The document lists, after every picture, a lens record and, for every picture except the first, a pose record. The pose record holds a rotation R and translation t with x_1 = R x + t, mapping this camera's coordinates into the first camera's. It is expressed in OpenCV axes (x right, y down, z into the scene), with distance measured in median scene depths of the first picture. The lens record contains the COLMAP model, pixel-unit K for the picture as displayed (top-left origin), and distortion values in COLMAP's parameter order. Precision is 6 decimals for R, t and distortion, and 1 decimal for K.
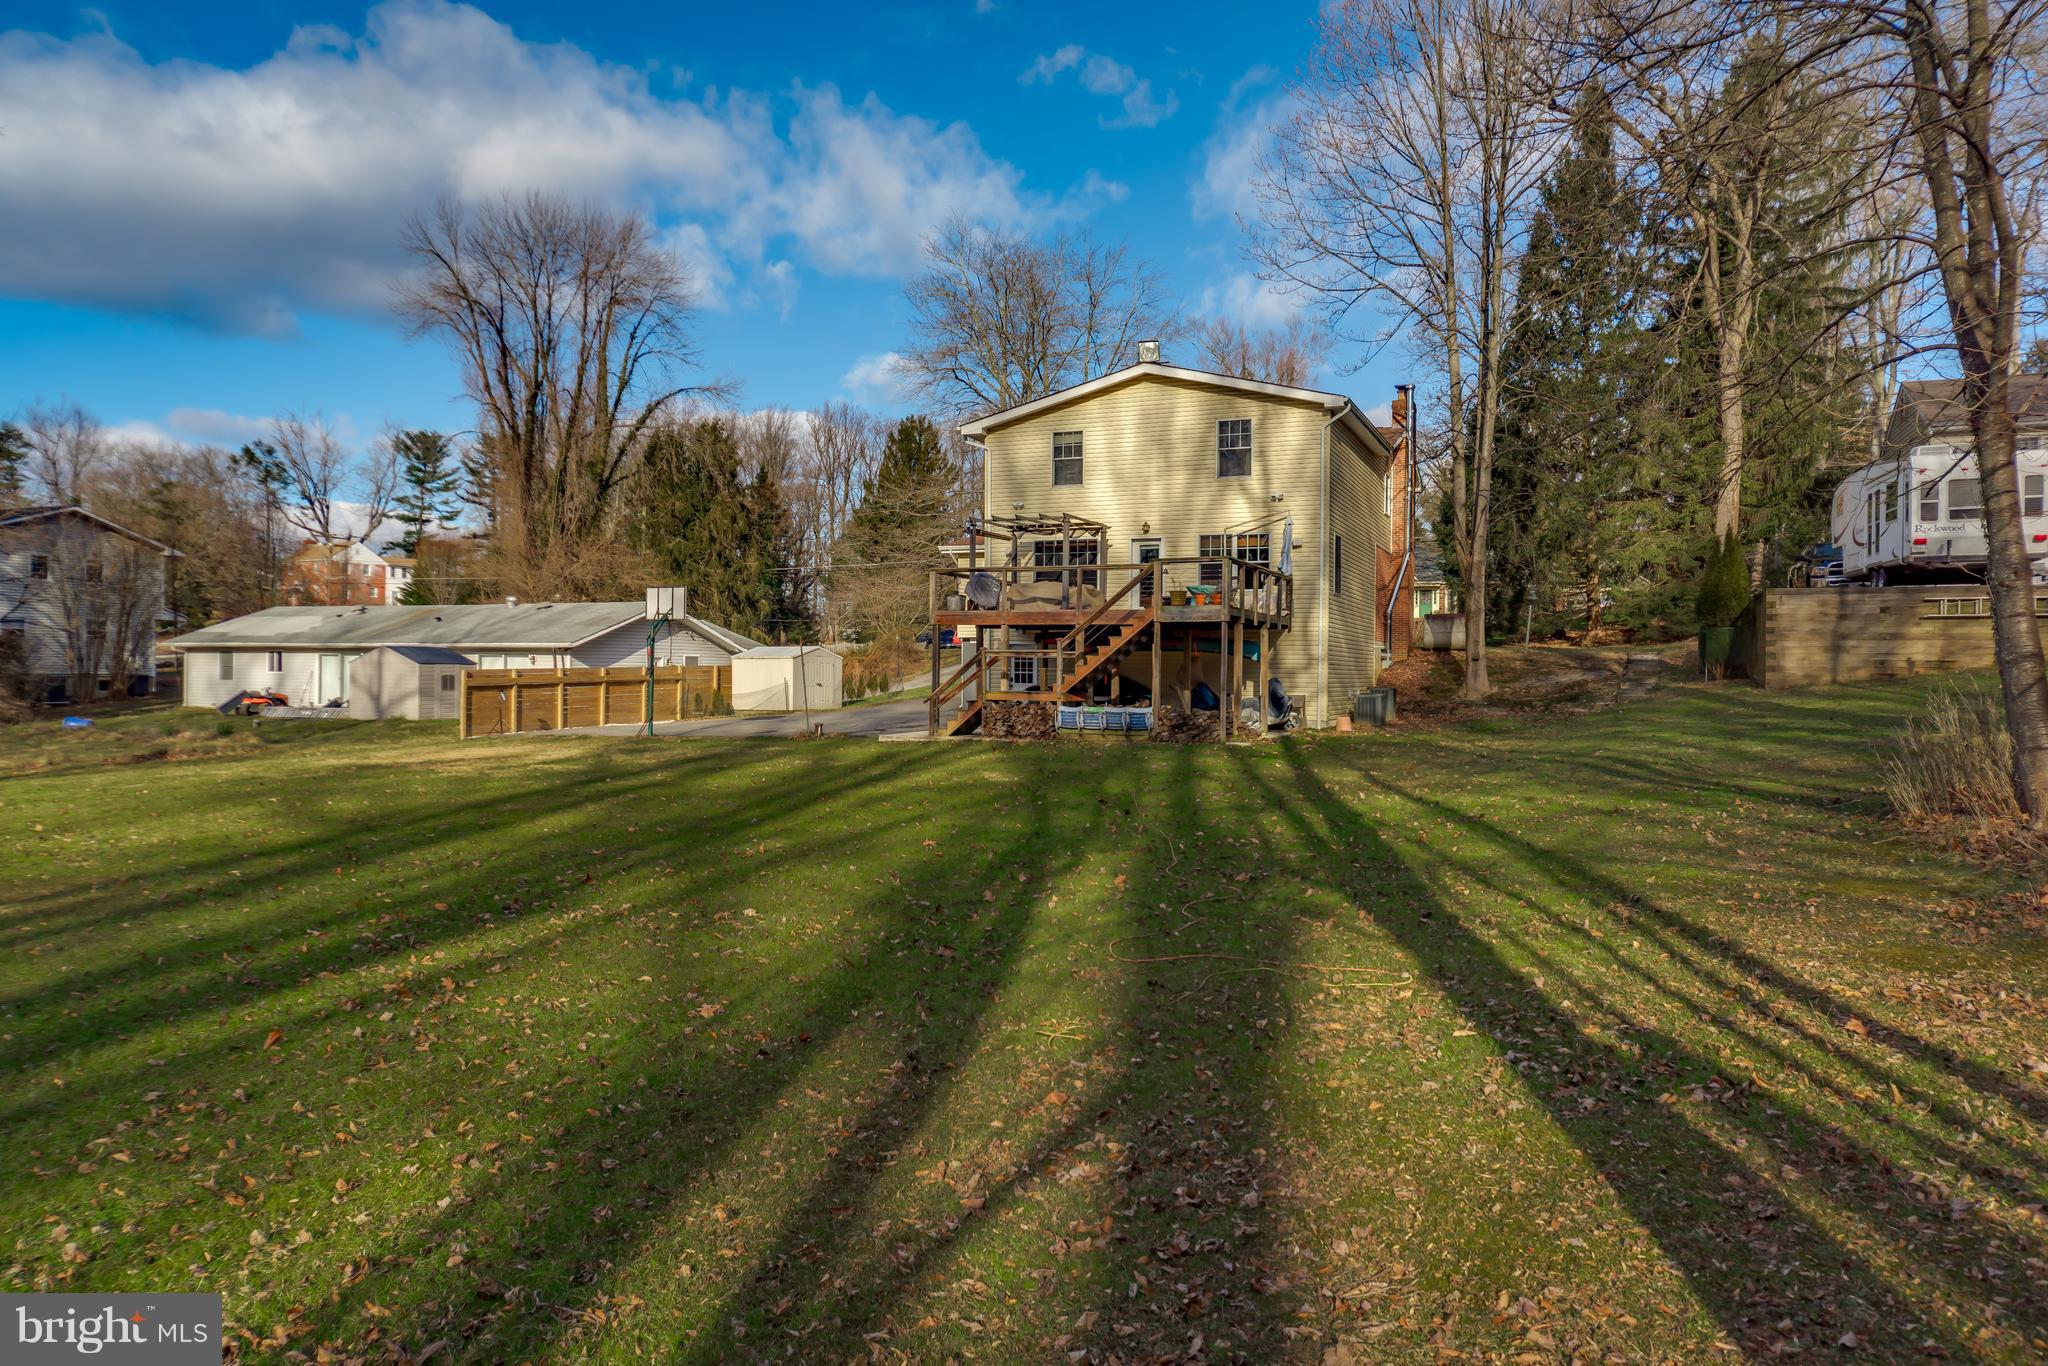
lens RADIAL K [[1319.3, 0, 1024.0], [0, 1319.3, 683.0], [0, 0, 1]] dist [-0.001941, 0.001014]
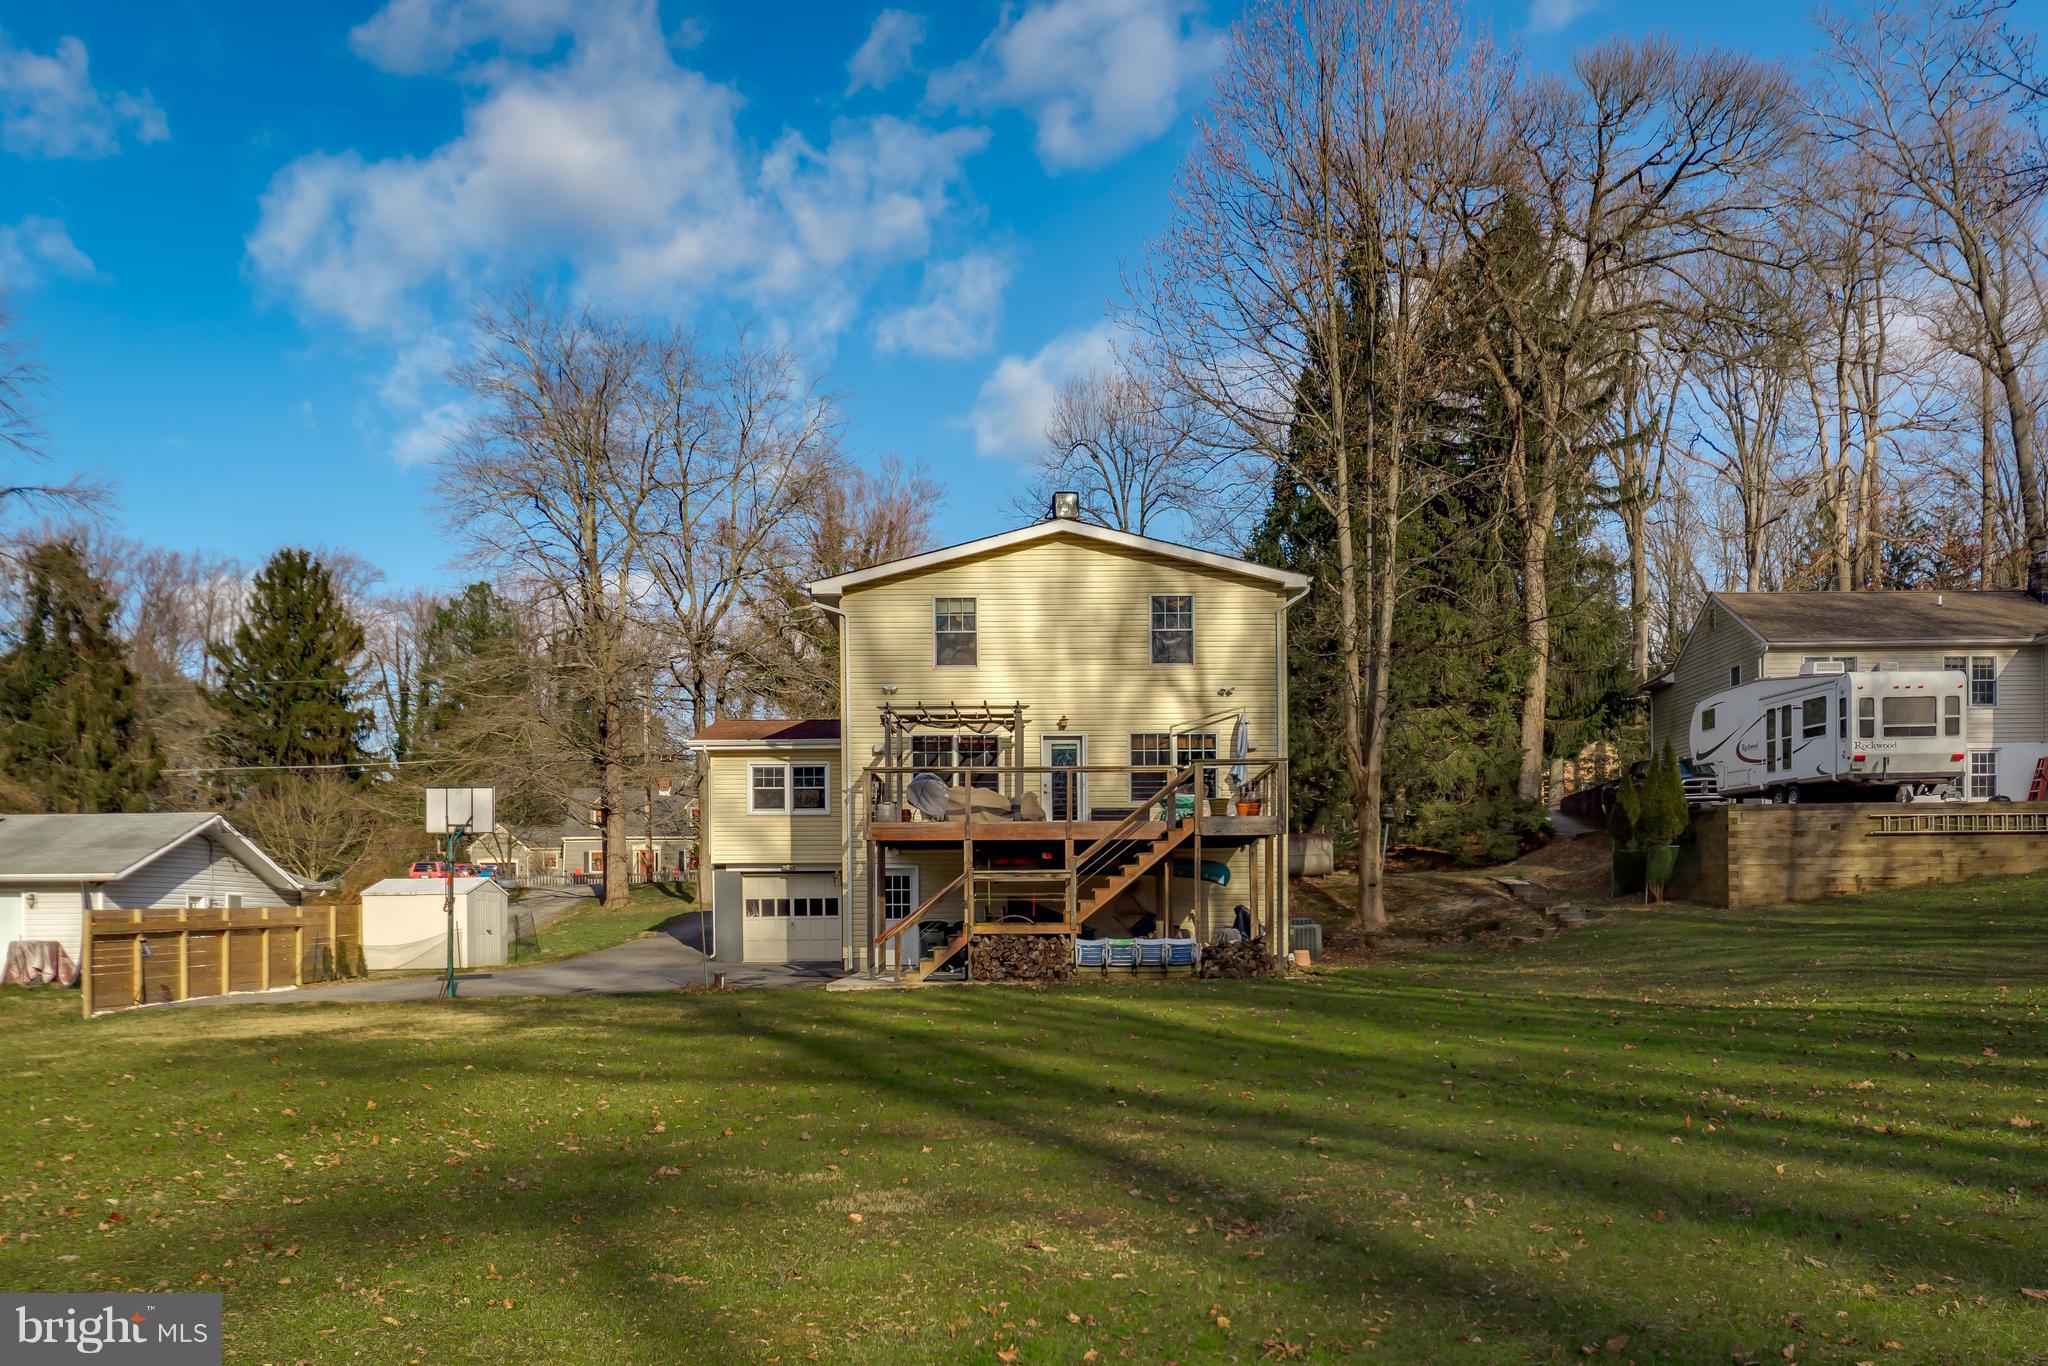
lens RADIAL K [[1809.5, 0, 1021.7], [0, 1809.5, 922.6], [0, 0, 1]] dist [-0.004218, -0.002625]
pose [[0.920582, -0.014887, 0.390266, -0.370520], [0.019062, 0.999795, -0.006827, 0.011898], [-0.390084, 0.013724, 0.920677, -0.007501]]
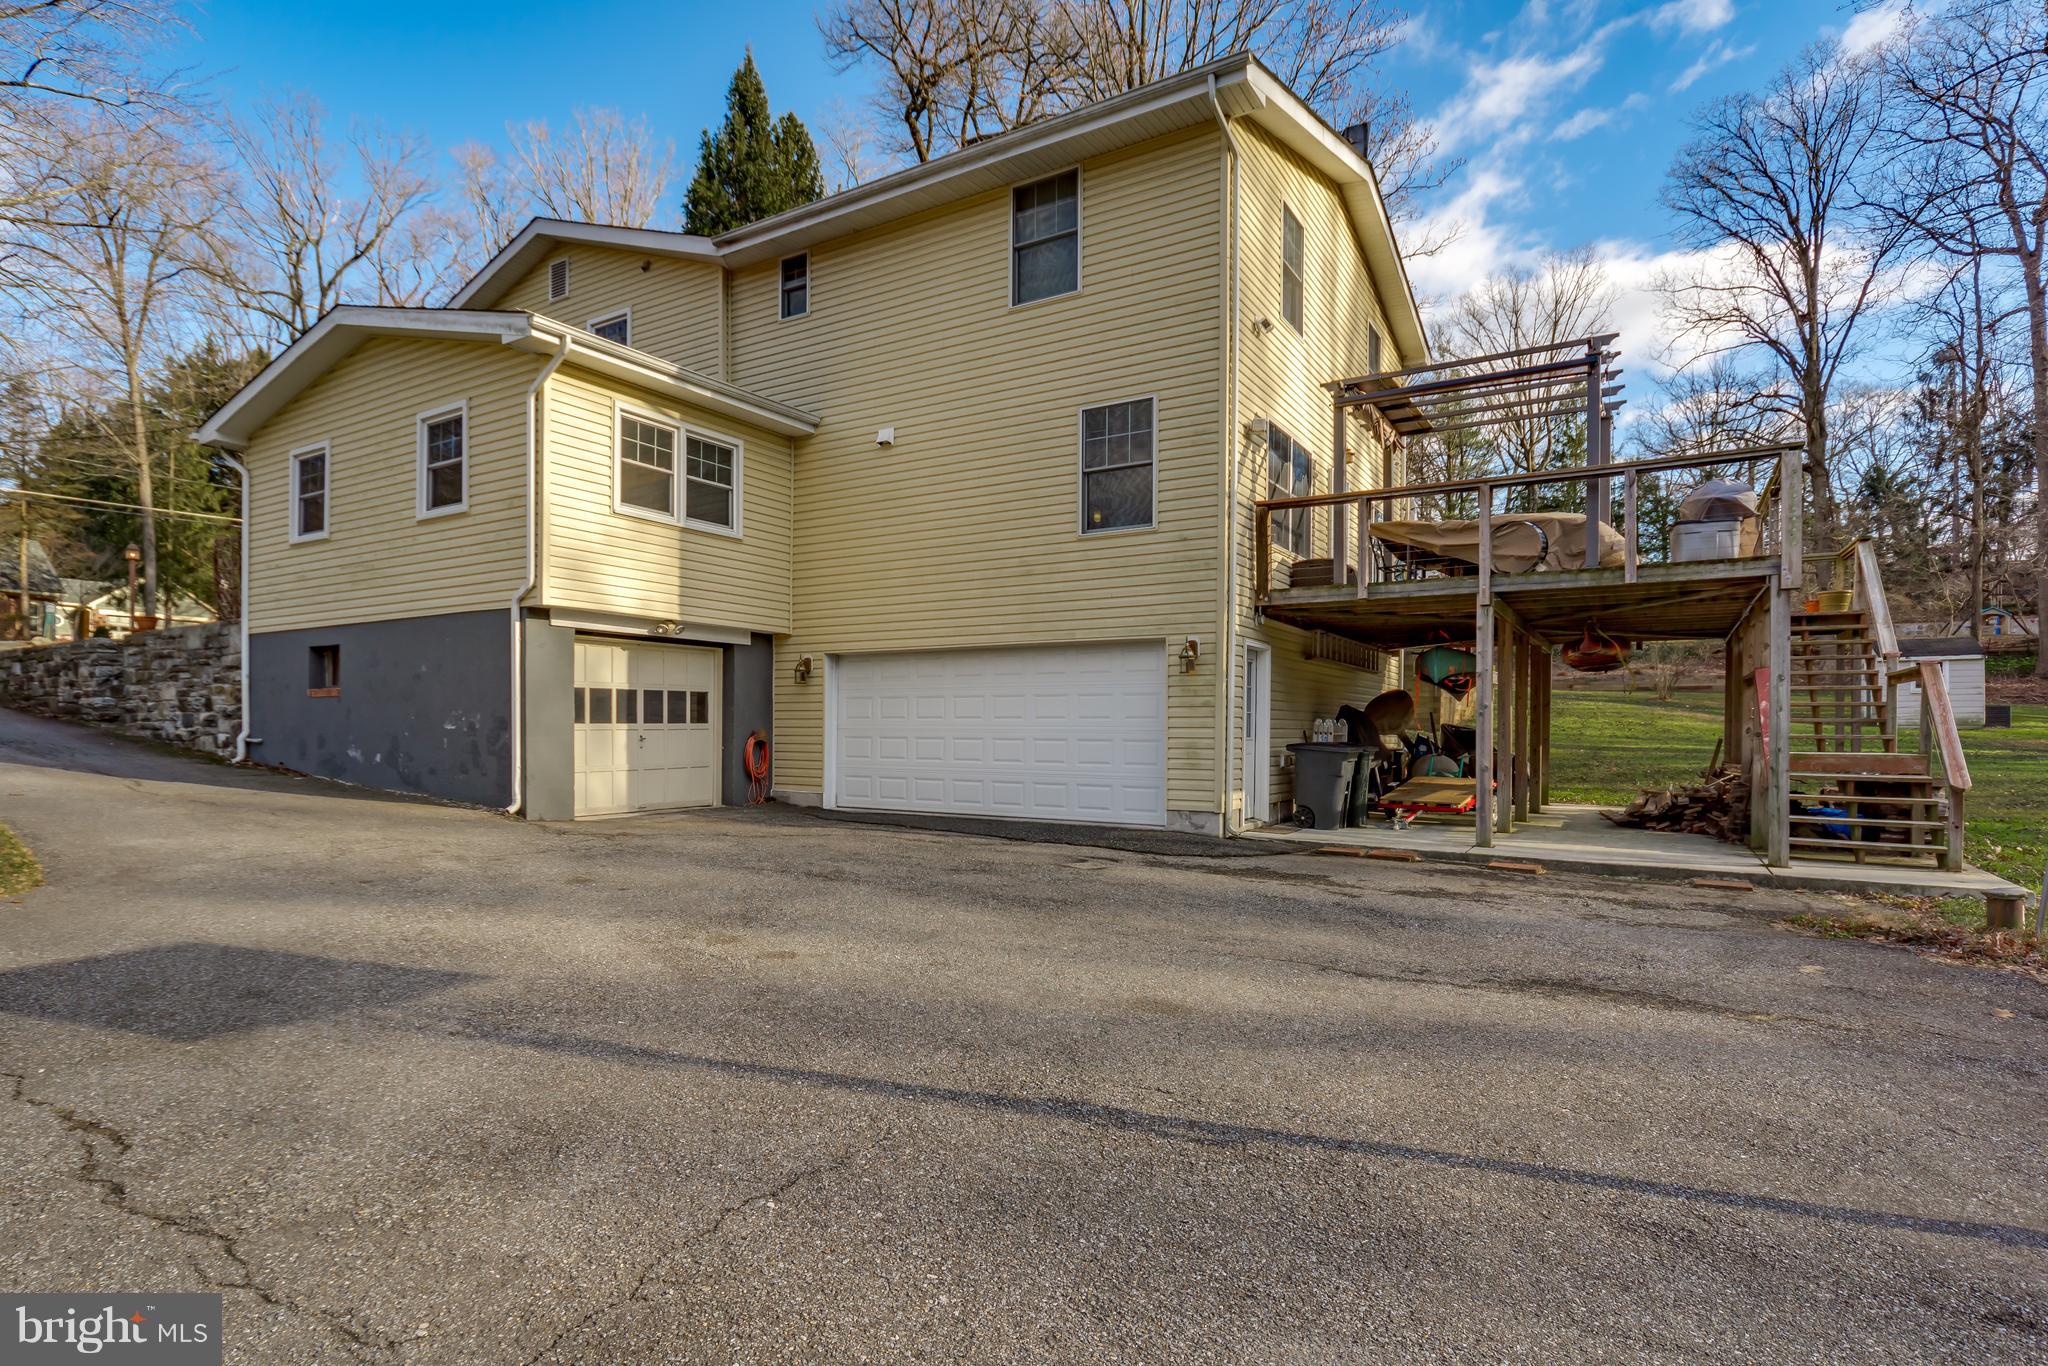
lens RADIAL K [[1056.6, 0, 1020.9], [0, 1056.6, 739.2], [0, 0, 1]] dist [-0.017394, 0.000027]
pose [[0.137865, -0.013496, 0.990359, -0.384831], [0.004393, 0.999906, 0.013014, -0.003835], [-0.990441, 0.002556, 0.137911, 1.086943]]
